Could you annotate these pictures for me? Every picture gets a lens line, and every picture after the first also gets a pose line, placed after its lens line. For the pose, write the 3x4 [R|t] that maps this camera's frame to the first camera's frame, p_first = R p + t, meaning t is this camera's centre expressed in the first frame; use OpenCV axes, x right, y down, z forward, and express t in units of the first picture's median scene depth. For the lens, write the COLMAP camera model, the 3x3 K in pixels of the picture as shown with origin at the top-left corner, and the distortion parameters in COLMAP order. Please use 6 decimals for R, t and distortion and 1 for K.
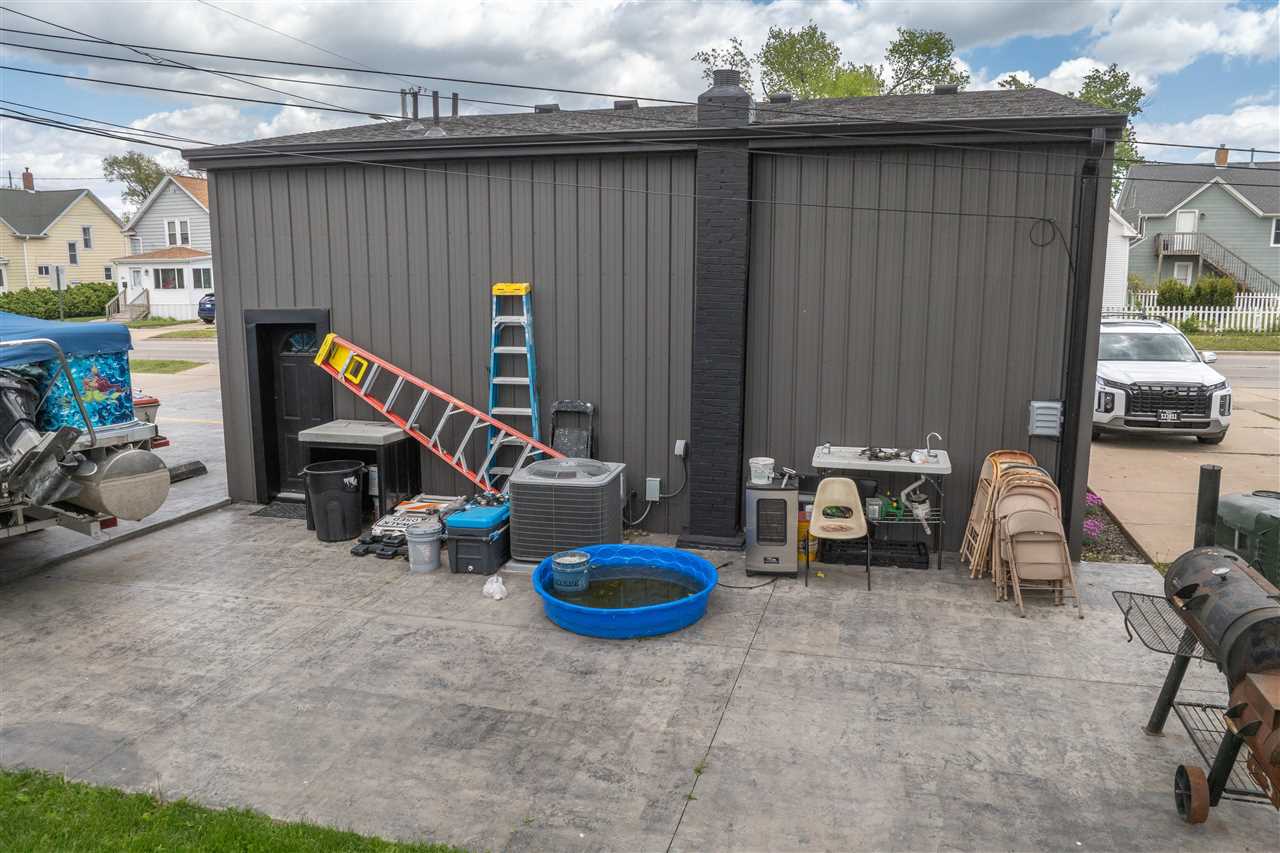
lens RADIAL K [[905.6, 0, 642.6], [0, 905.6, 441.3], [0, 0, 1]] dist [-0.036395, -0.000357]
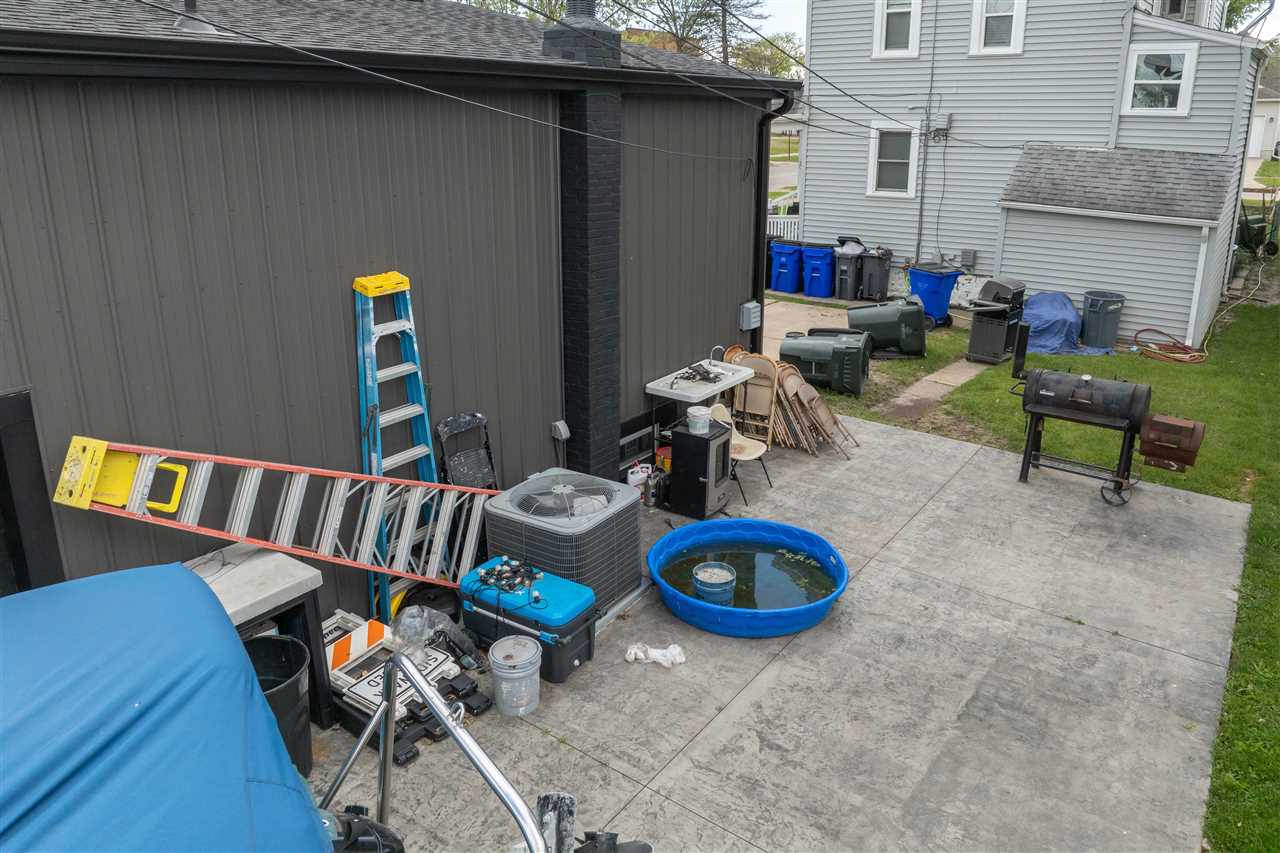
lens RADIAL K [[925.1, 0, 629.1], [0, 925.1, 386.9], [0, 0, 1]] dist [-0.036814, 0.004022]
pose [[0.351071, -0.269405, 0.896755, -0.918843], [0.173520, 0.959845, 0.220428, -0.276160], [-0.920130, 0.078219, 0.383721, 0.746848]]
